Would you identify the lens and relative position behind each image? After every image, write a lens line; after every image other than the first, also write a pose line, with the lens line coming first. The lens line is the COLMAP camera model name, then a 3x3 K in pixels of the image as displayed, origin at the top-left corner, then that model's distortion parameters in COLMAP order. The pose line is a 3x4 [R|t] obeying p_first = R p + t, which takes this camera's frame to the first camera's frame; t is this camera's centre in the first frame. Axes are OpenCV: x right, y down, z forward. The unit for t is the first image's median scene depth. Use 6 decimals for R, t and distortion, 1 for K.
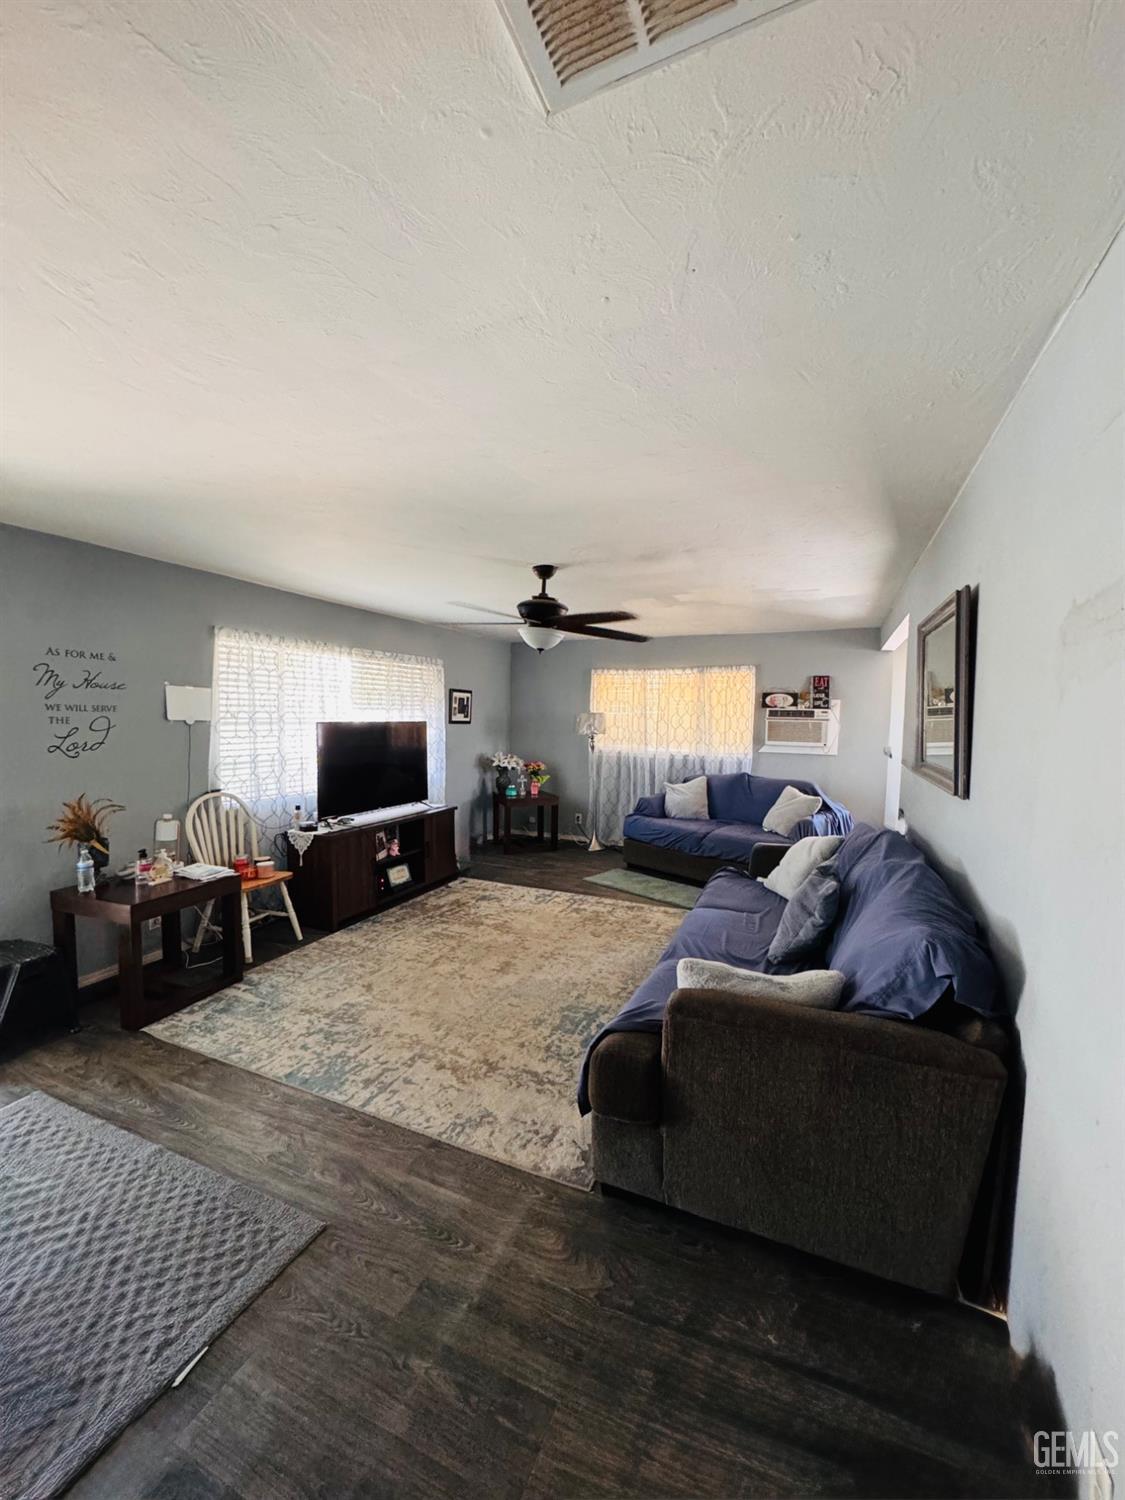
lens RADIAL K [[589.6, 0, 562.5], [0, 589.6, 750.0], [0, 0, 1]] dist [-0.004139, 0.000046]
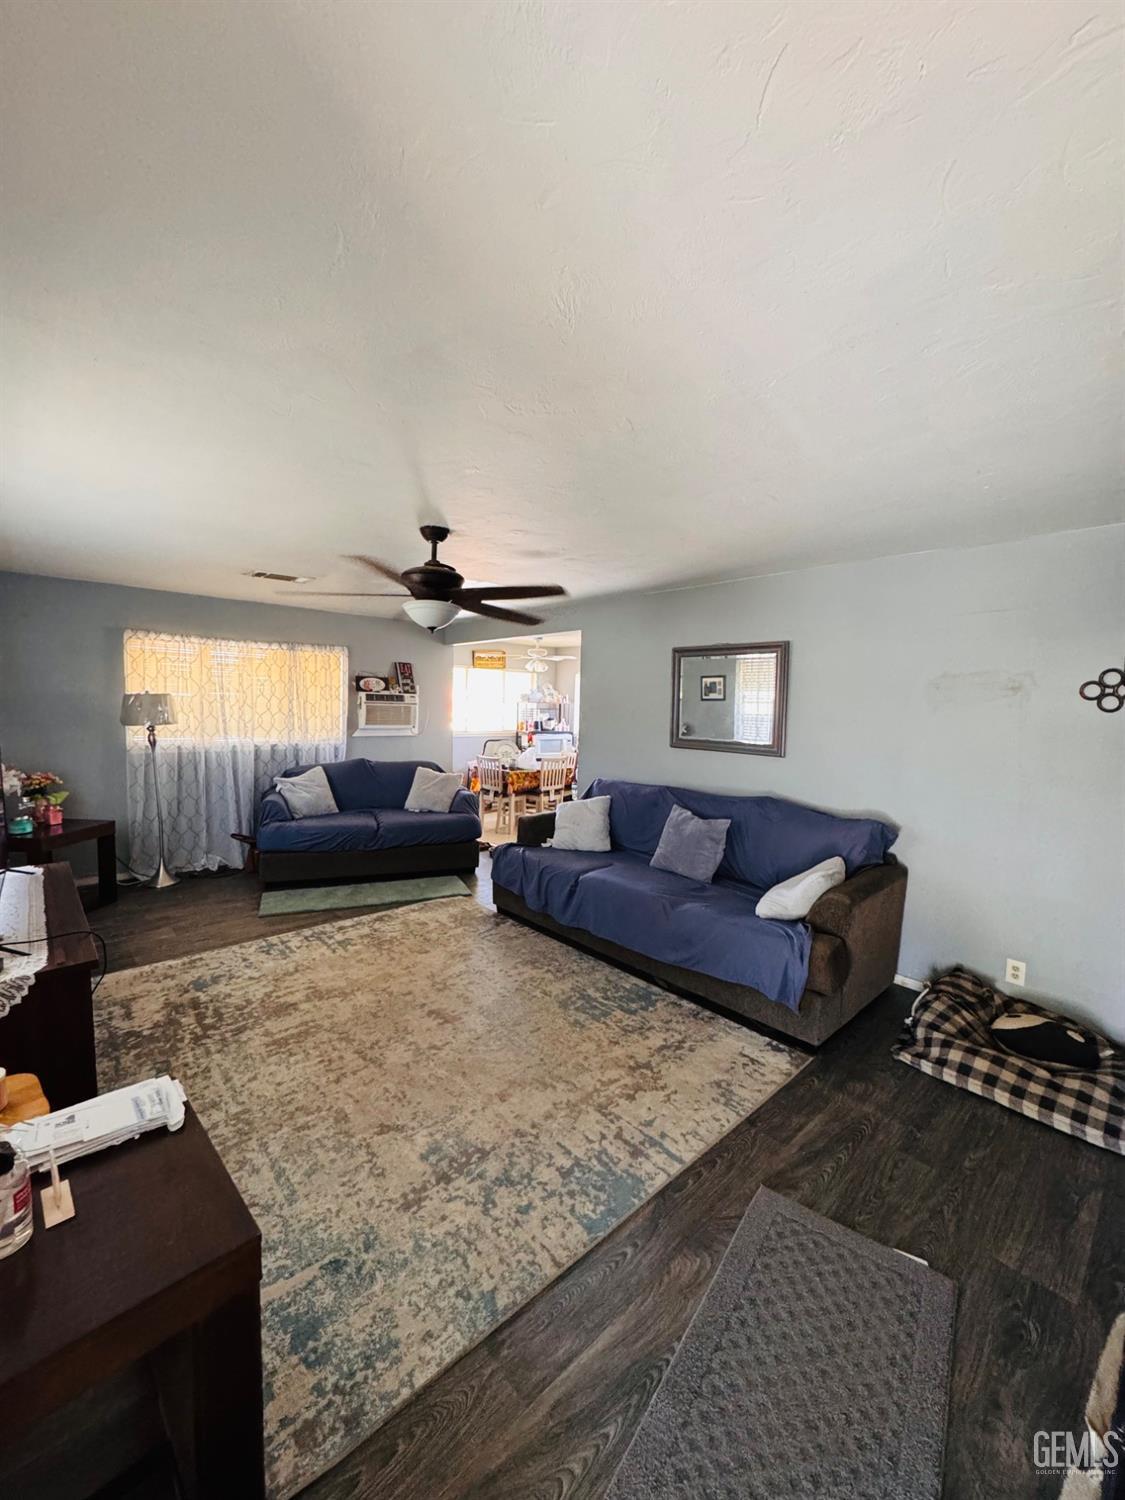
lens RADIAL K [[589.6, 0, 562.5], [0, 589.6, 750.0], [0, 0, 1]] dist [-0.004139, 0.000046]
pose [[0.413434, -0.075926, 0.907363, -0.565324], [0.035668, 0.997103, 0.067183, -0.037893], [-0.909835, 0.004588, 0.414944, 0.383637]]
